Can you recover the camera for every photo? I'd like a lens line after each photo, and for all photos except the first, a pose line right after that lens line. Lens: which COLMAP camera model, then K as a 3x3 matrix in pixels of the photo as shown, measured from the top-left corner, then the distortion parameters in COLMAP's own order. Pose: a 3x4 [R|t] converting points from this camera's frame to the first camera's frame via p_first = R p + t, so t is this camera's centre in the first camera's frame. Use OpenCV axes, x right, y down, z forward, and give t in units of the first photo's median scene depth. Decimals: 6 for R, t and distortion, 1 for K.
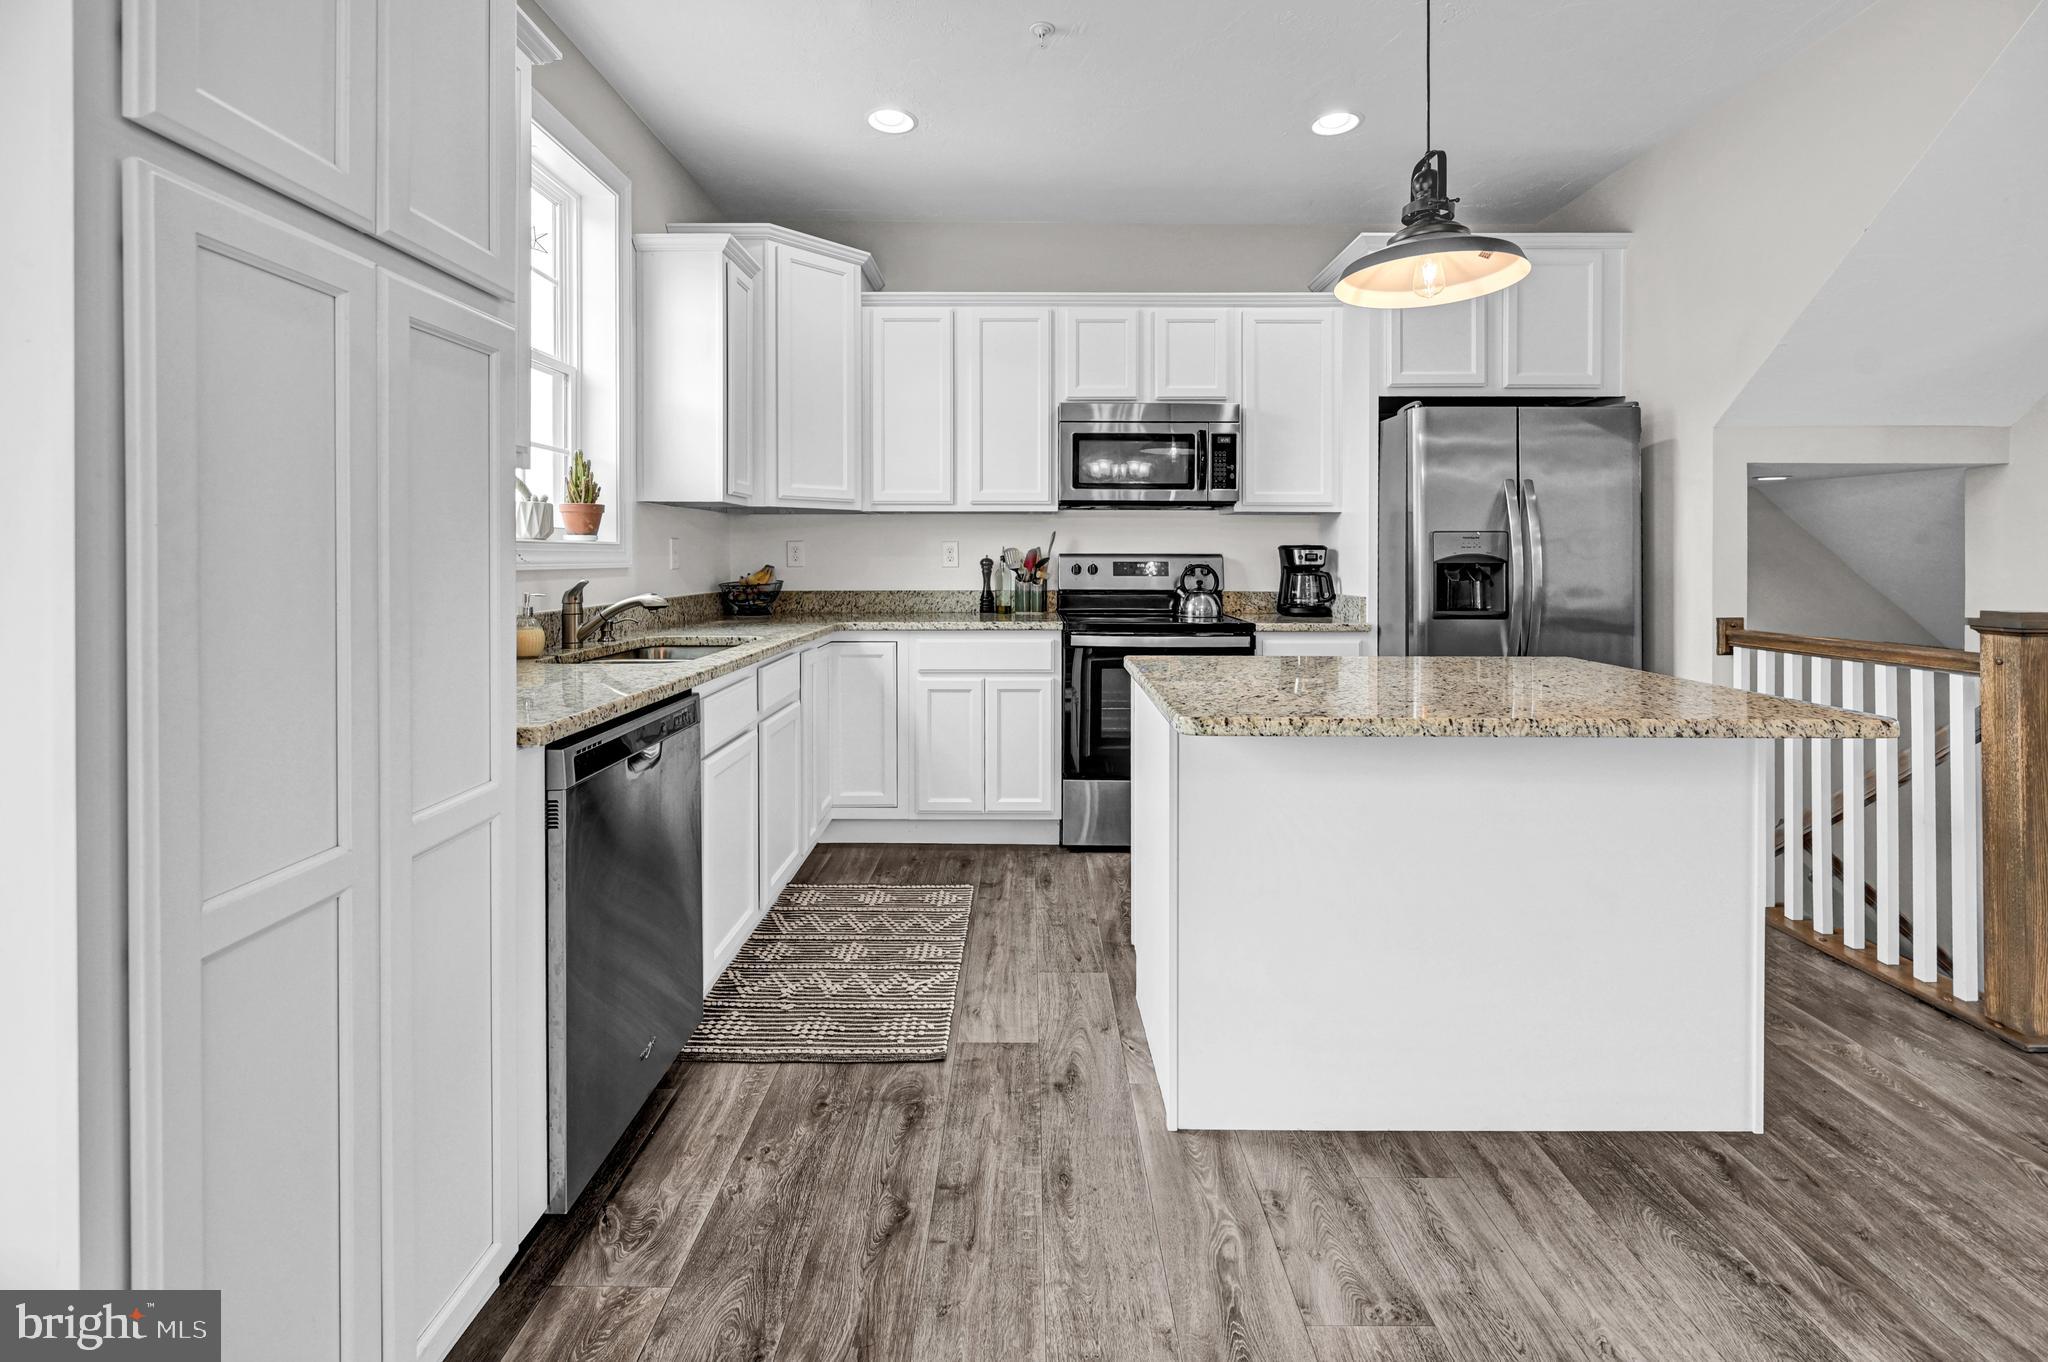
lens RADIAL K [[847.0, 0, 1034.3], [0, 847.0, 558.4], [0, 0, 1]] dist [0.000074, -0.000012]
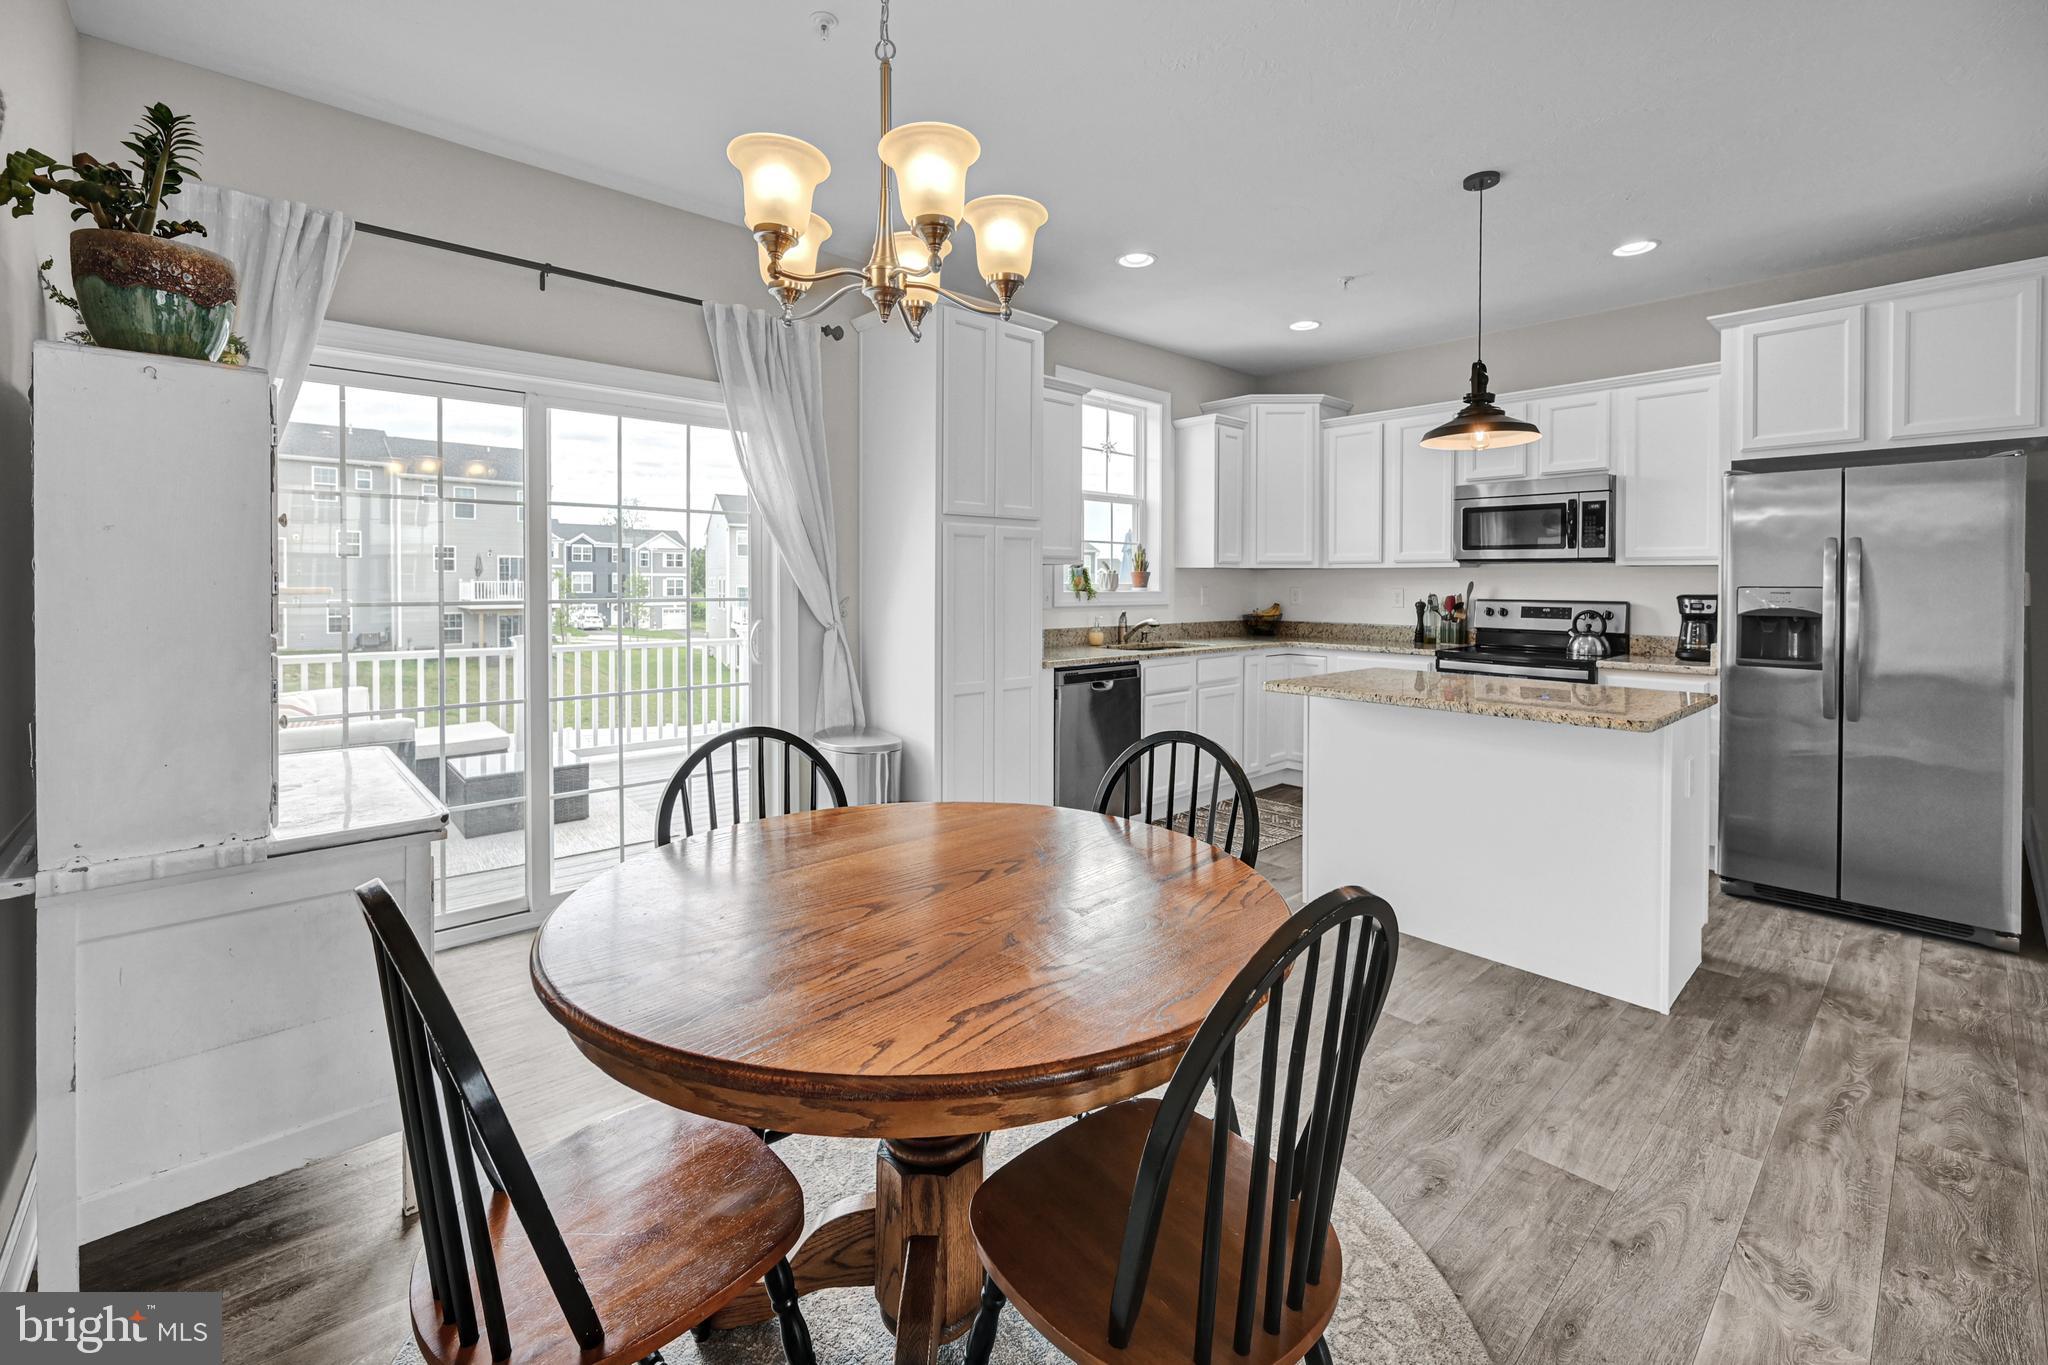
lens RADIAL K [[864.6, 0, 1047.8], [0, 864.6, 591.2], [0, 0, 1]] dist [-0.016964, 0.005121]
pose [[0.676203, 0.009573, -0.736653, 0.594029], [-0.006783, 0.999954, 0.006768, -0.023617], [0.736684, 0.000420, 0.676237, -0.376826]]
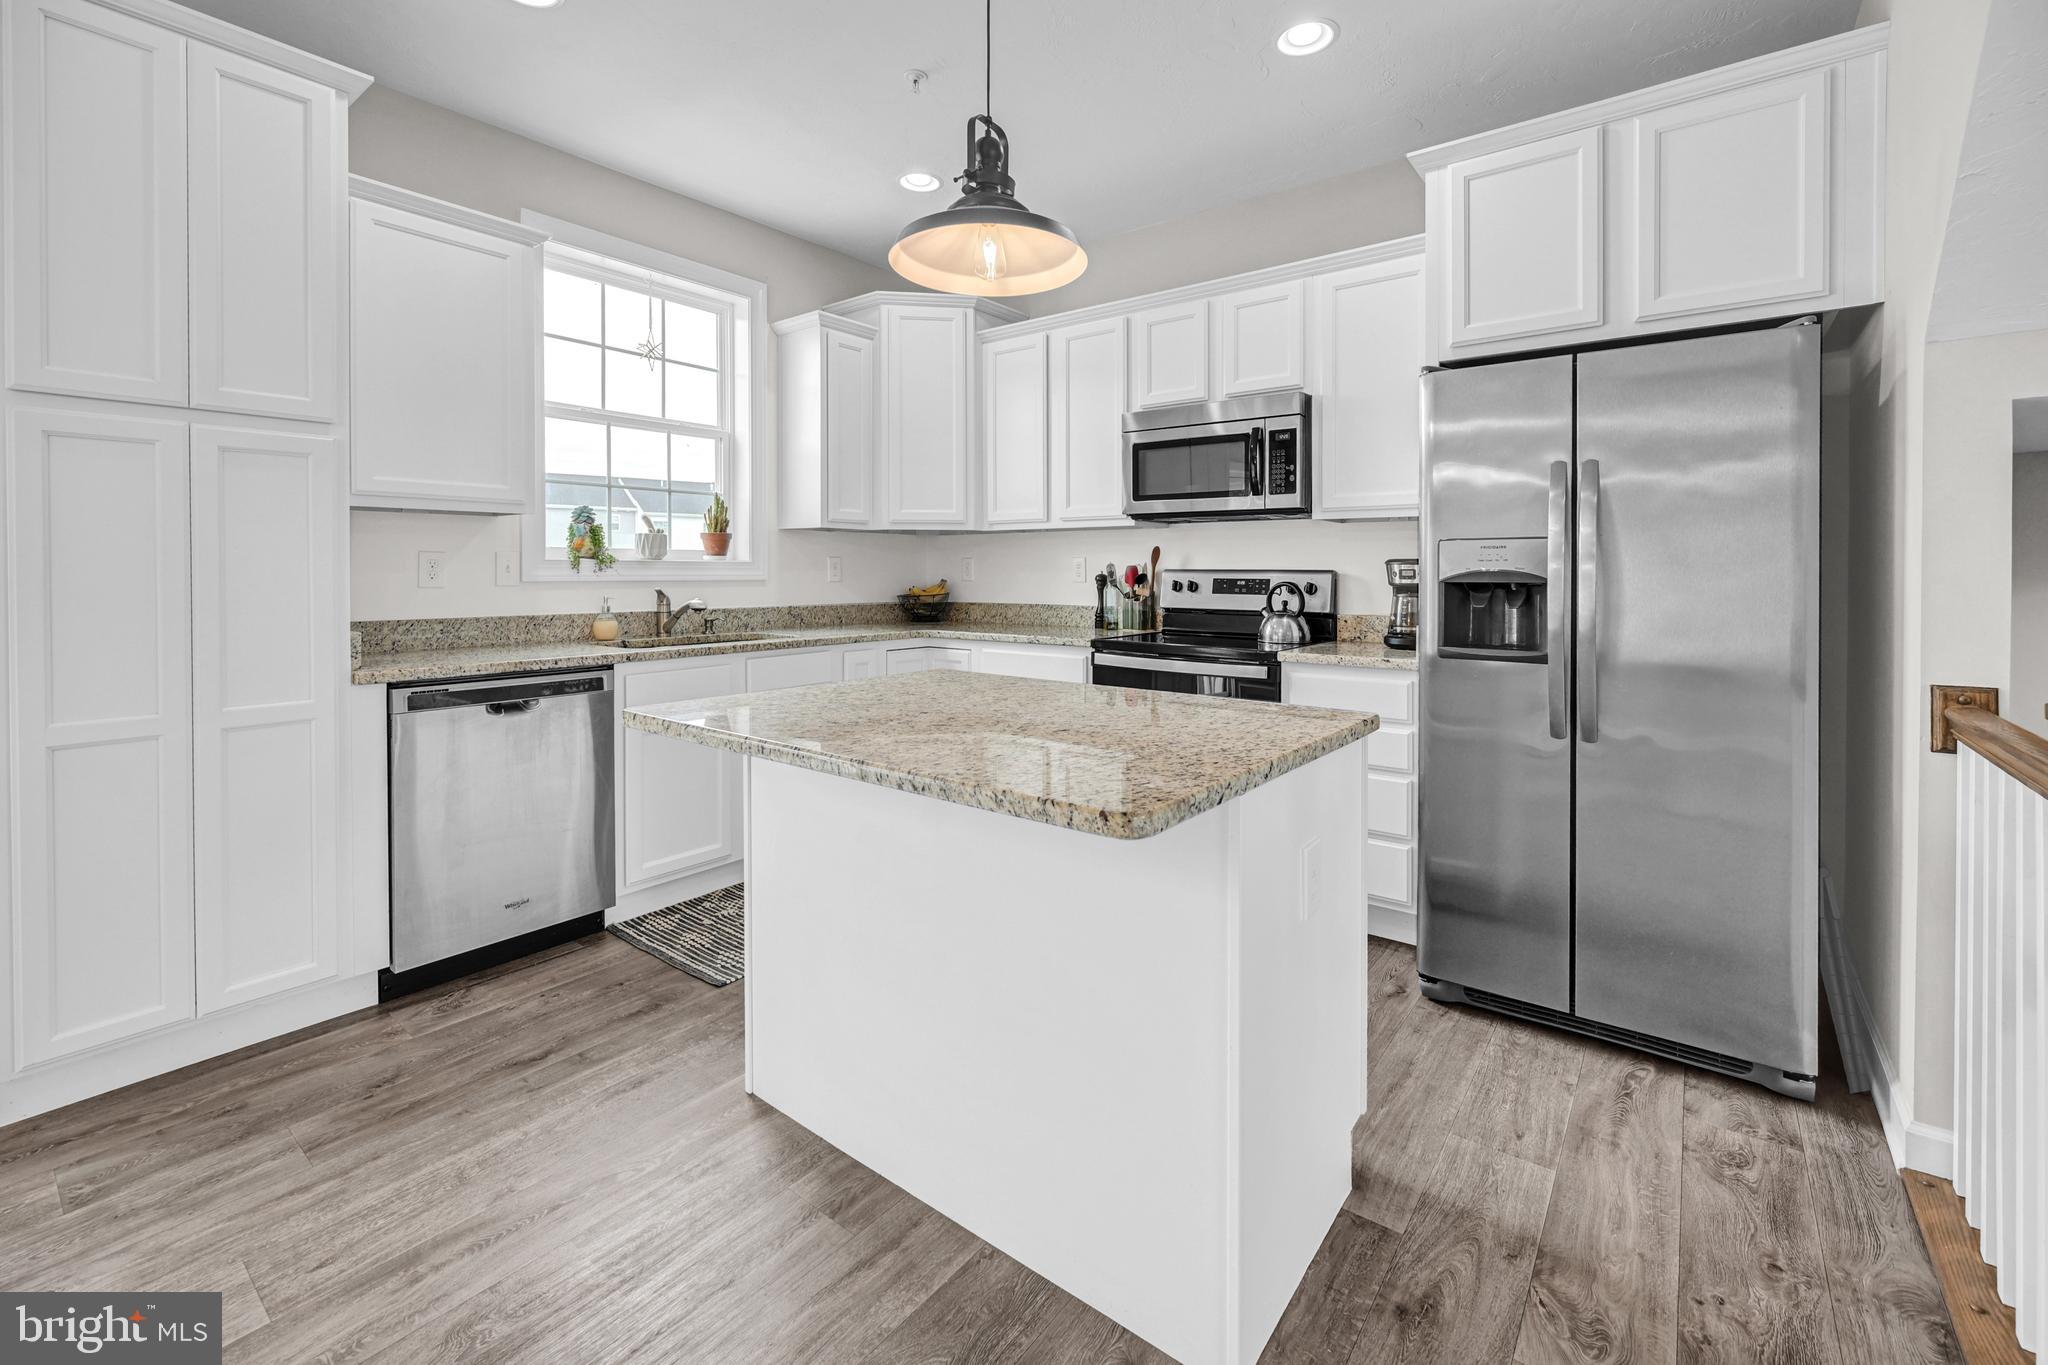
lens RADIAL K [[875.7, 0, 1068.1], [0, 875.7, 572.2], [0, 0, 1]] dist [0.009495, 0.000065]
pose [[0.795117, 0.002416, -0.606451, 0.588734], [-0.003084, 0.999995, -0.000059, -0.002208], [0.606448, 0.001917, 0.795121, 0.167656]]
